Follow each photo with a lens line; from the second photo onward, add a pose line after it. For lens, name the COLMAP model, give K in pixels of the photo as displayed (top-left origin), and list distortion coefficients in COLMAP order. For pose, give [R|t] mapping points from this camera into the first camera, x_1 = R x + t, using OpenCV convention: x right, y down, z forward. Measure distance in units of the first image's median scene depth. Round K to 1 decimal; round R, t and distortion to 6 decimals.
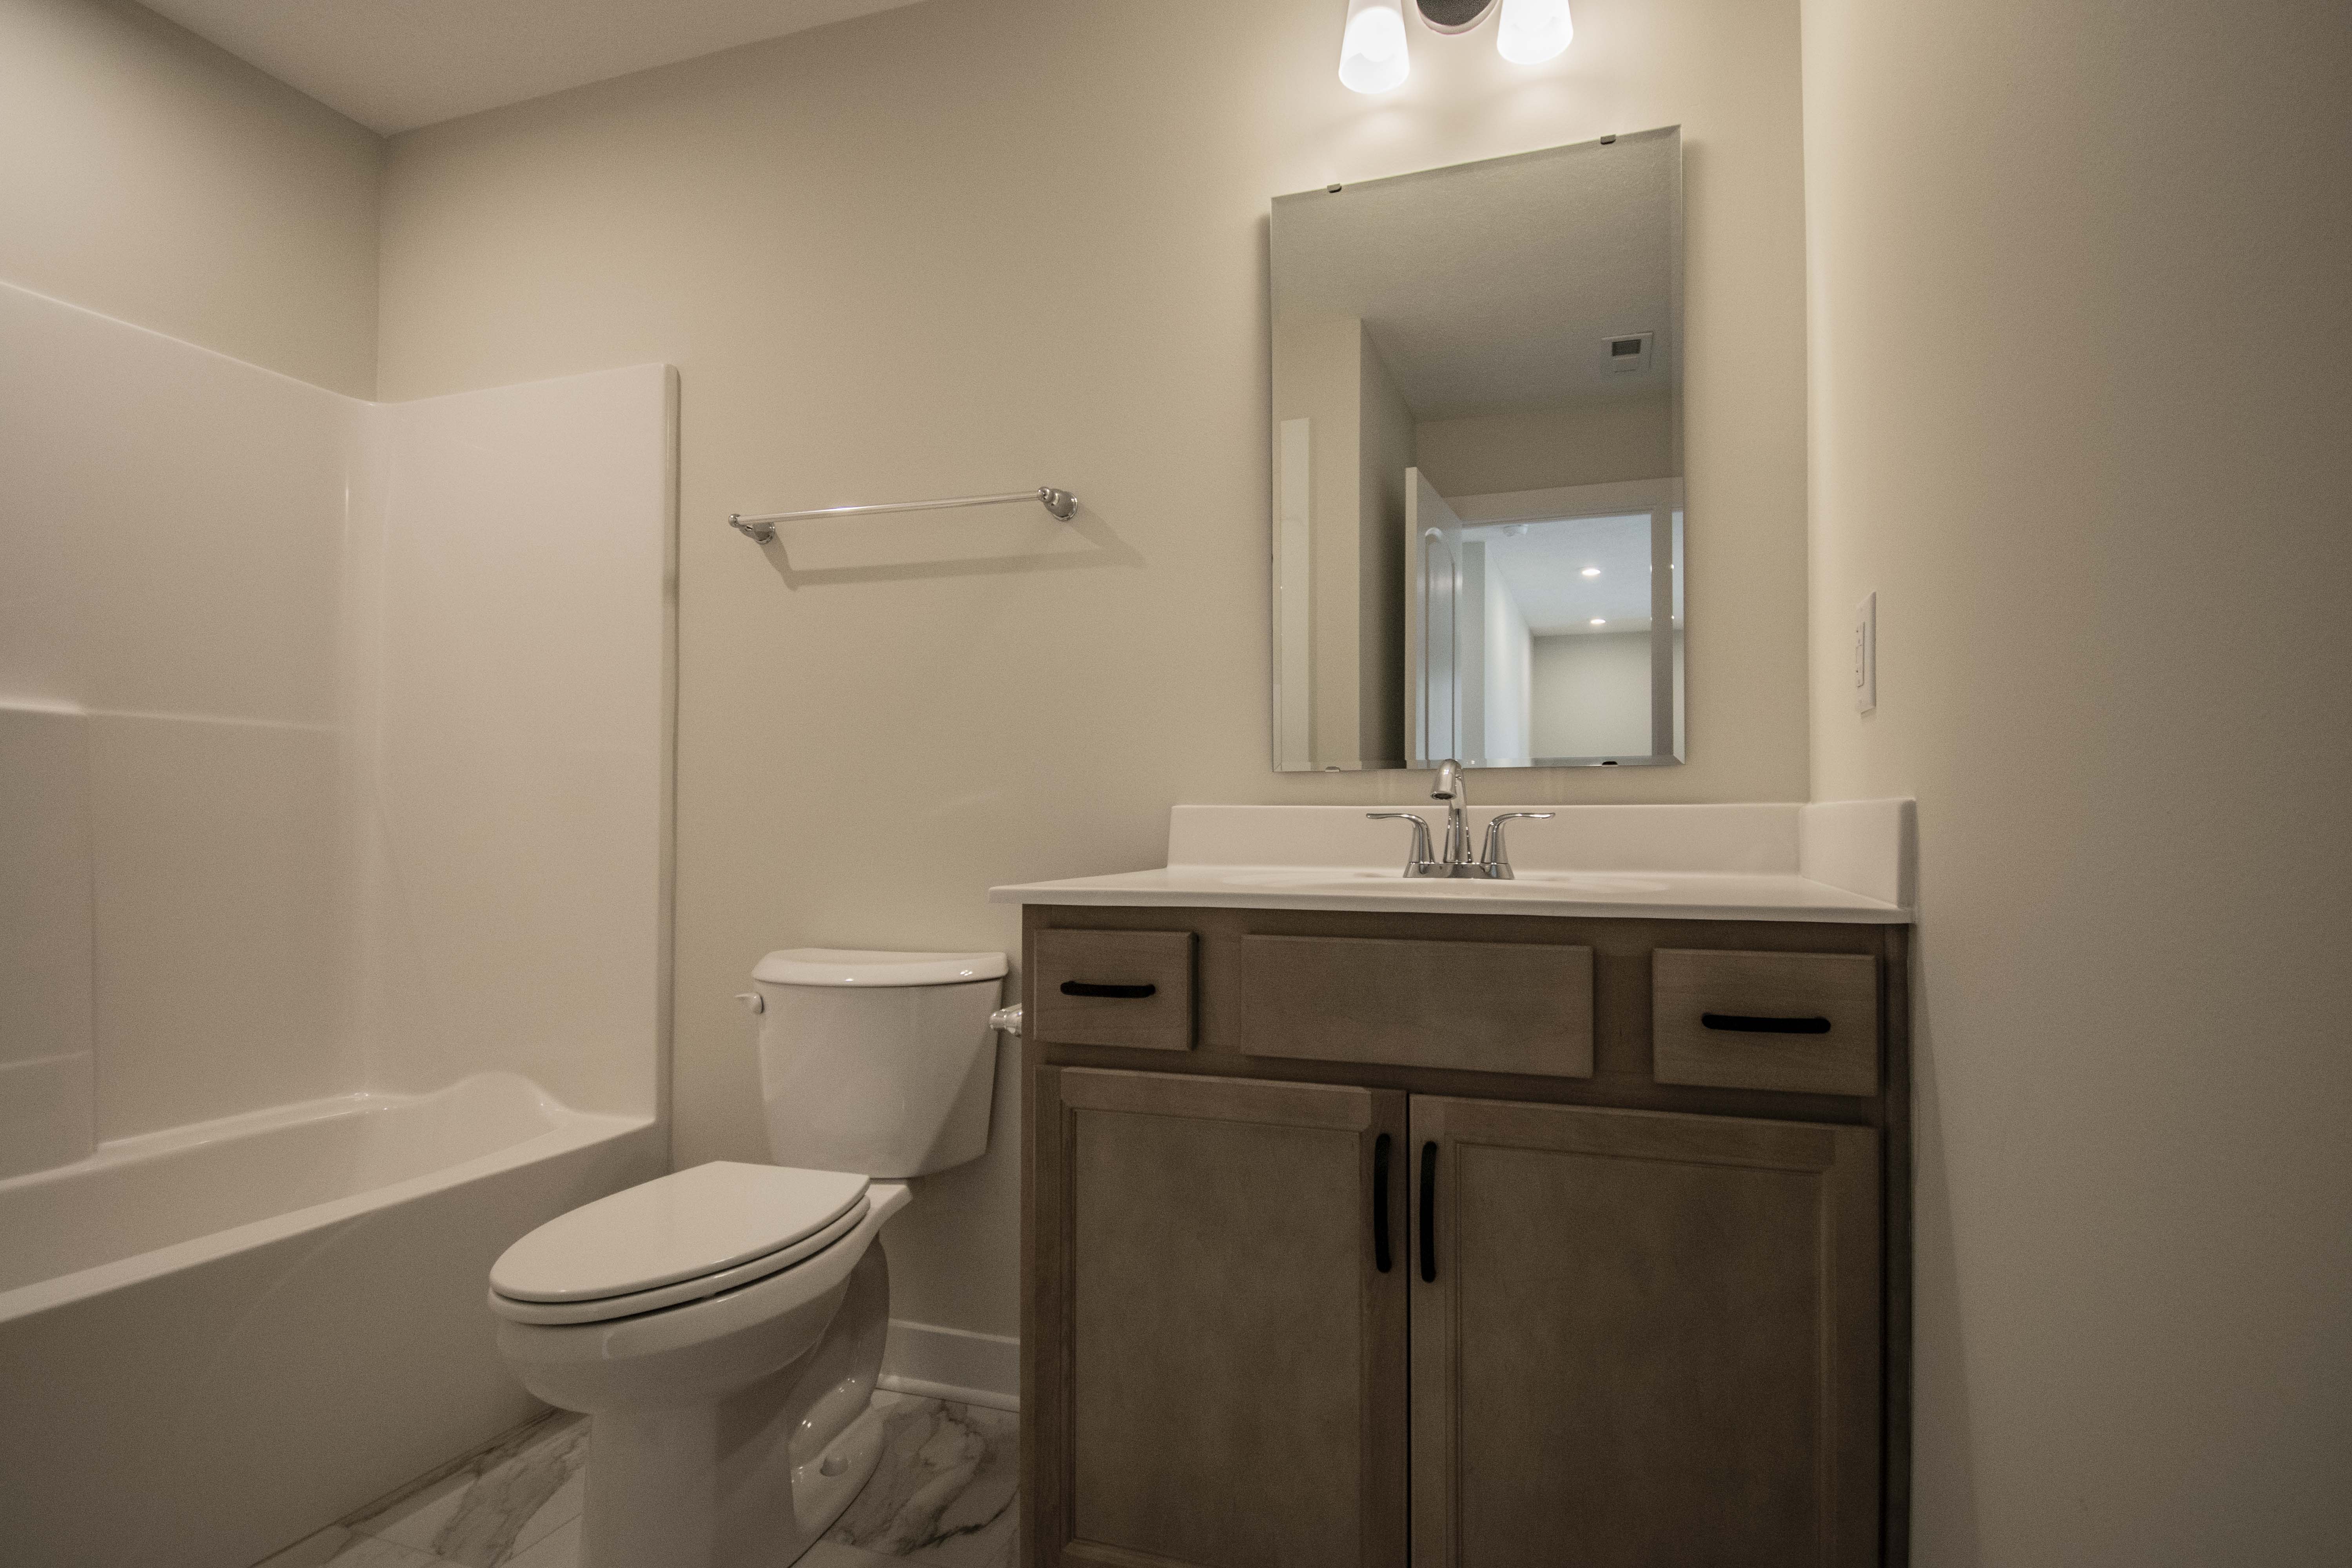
lens RADIAL K [[1114.2, 0, 1292.1], [0, 1114.2, 808.7], [0, 0, 1]] dist [0.010143, -0.019166]
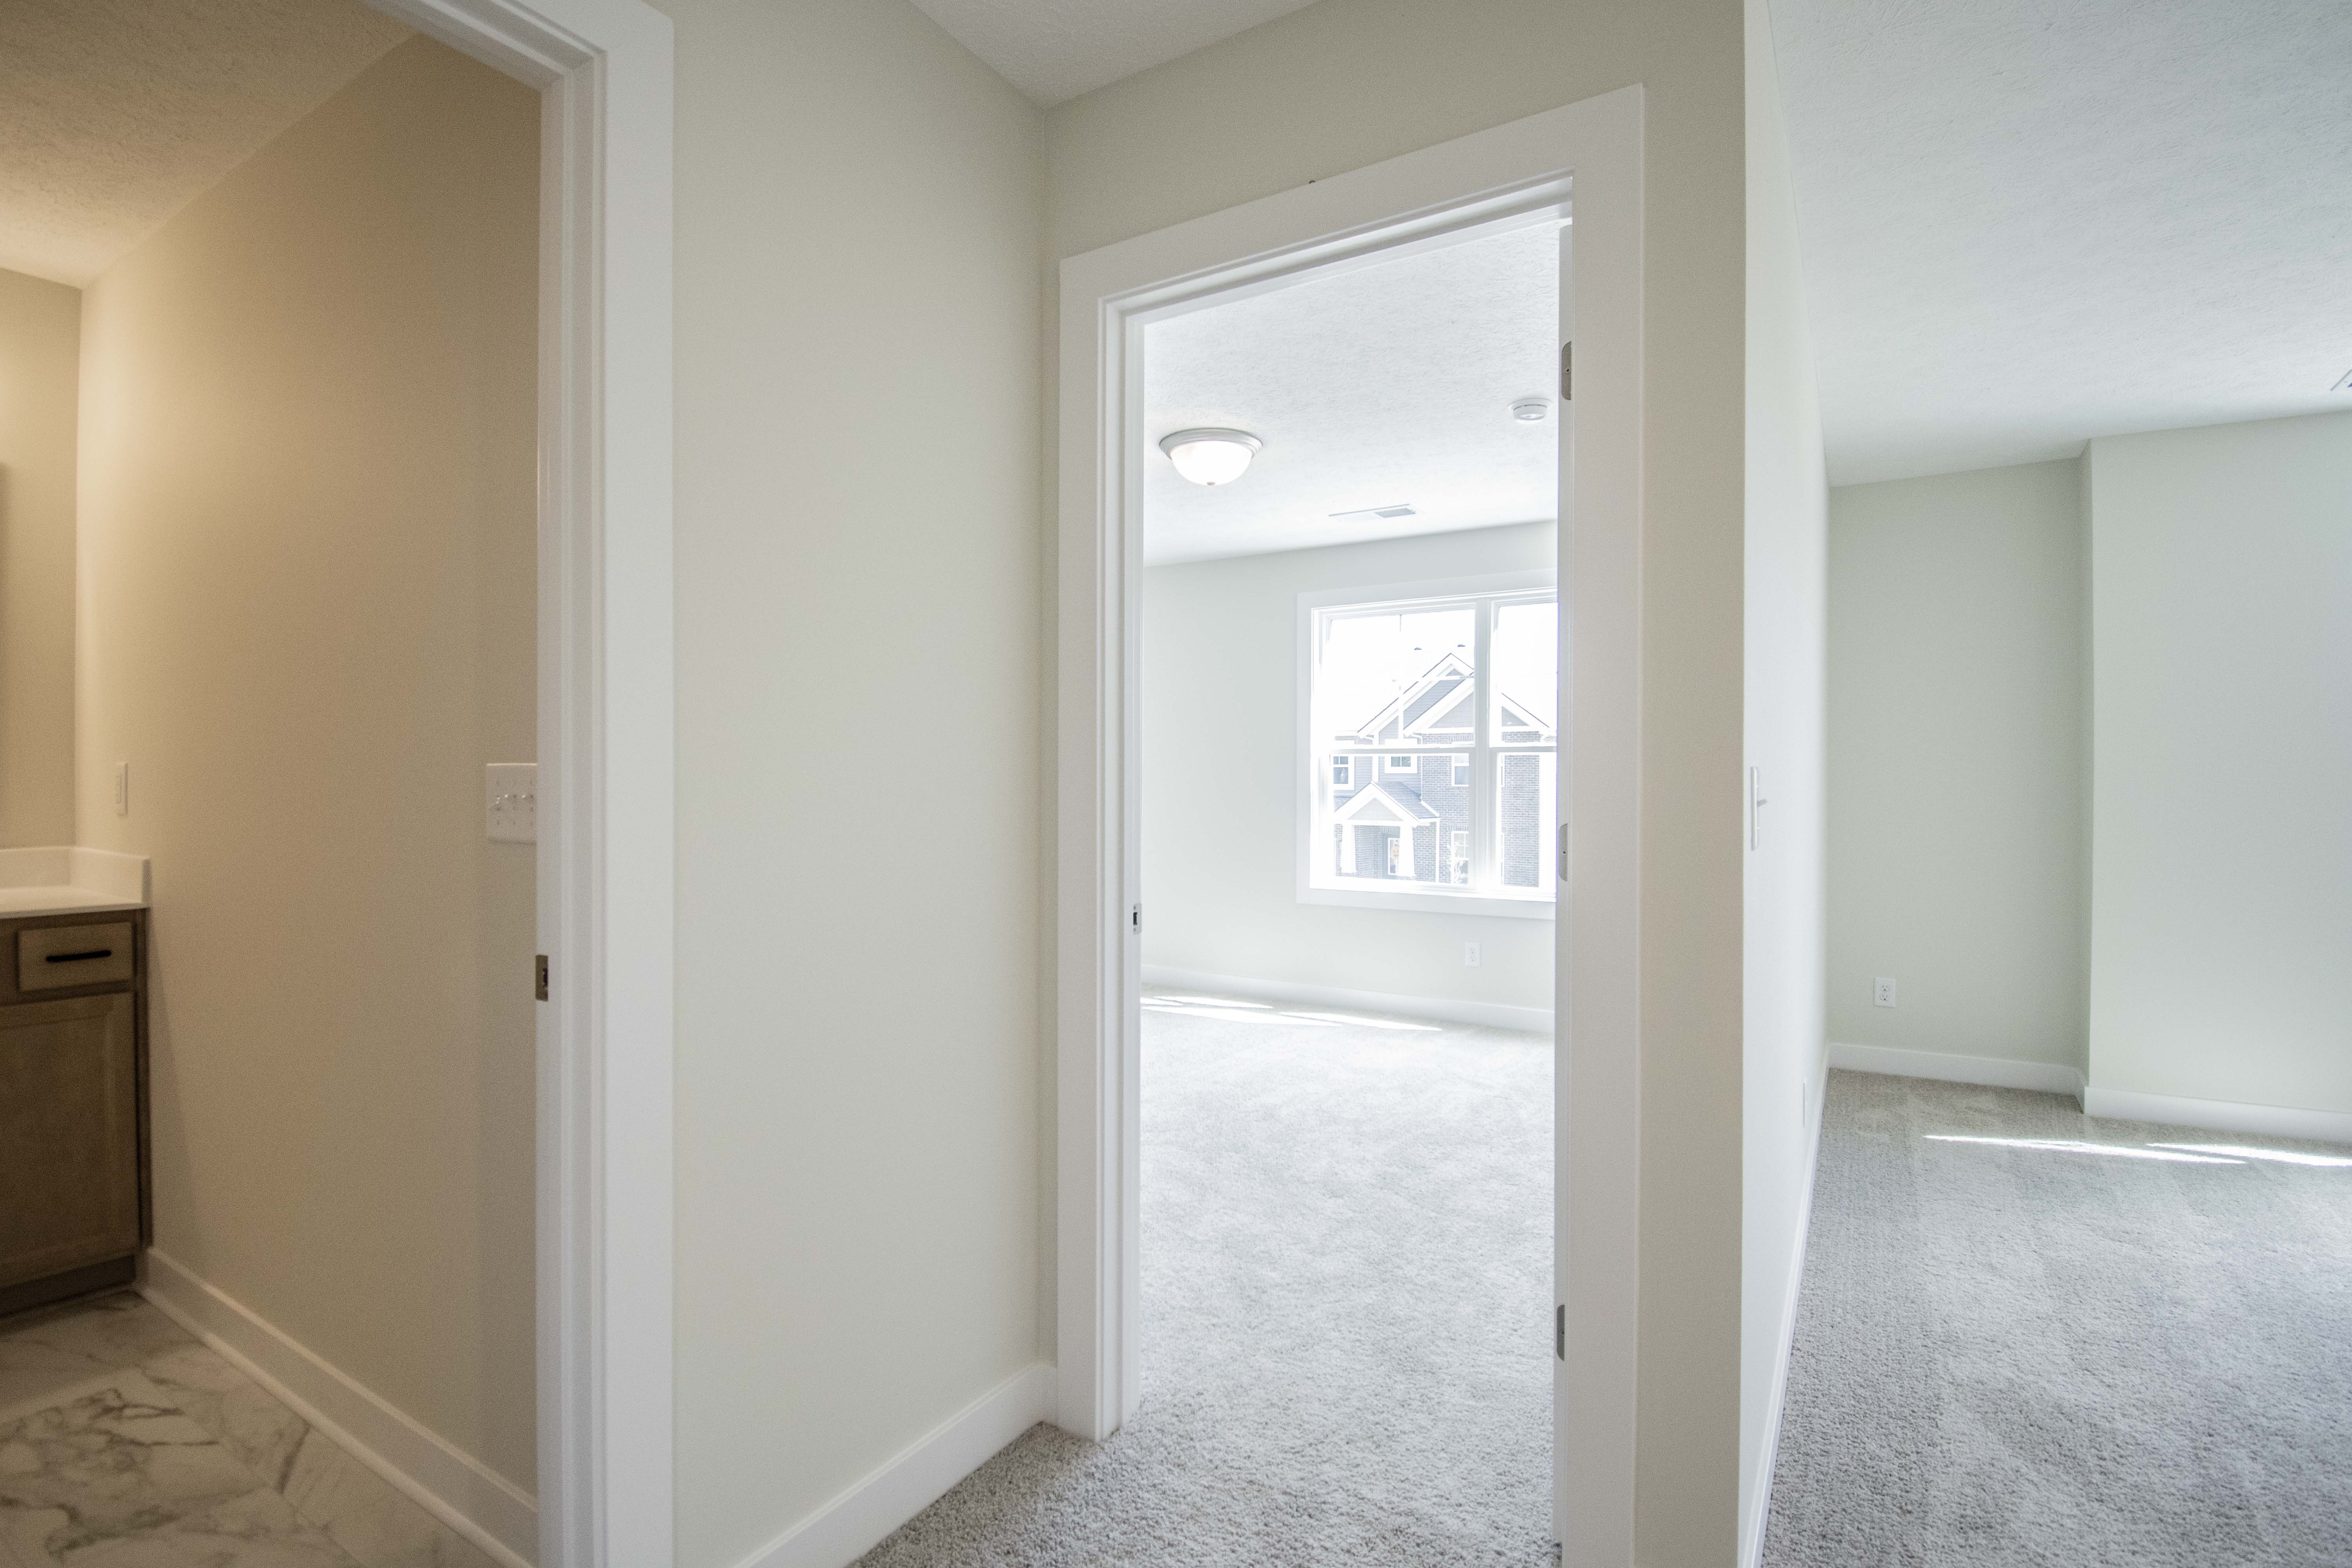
lens RADIAL K [[1114.2, 0, 1177.3], [0, 1114.2, 778.7], [0, 0, 1]] dist [0.010143, -0.019166]
pose [[0.284474, -0.003851, 0.958676, -1.167904], [-0.010487, 0.999920, 0.007129, -0.228848], [-0.958626, -0.012082, 0.284411, -1.916367]]
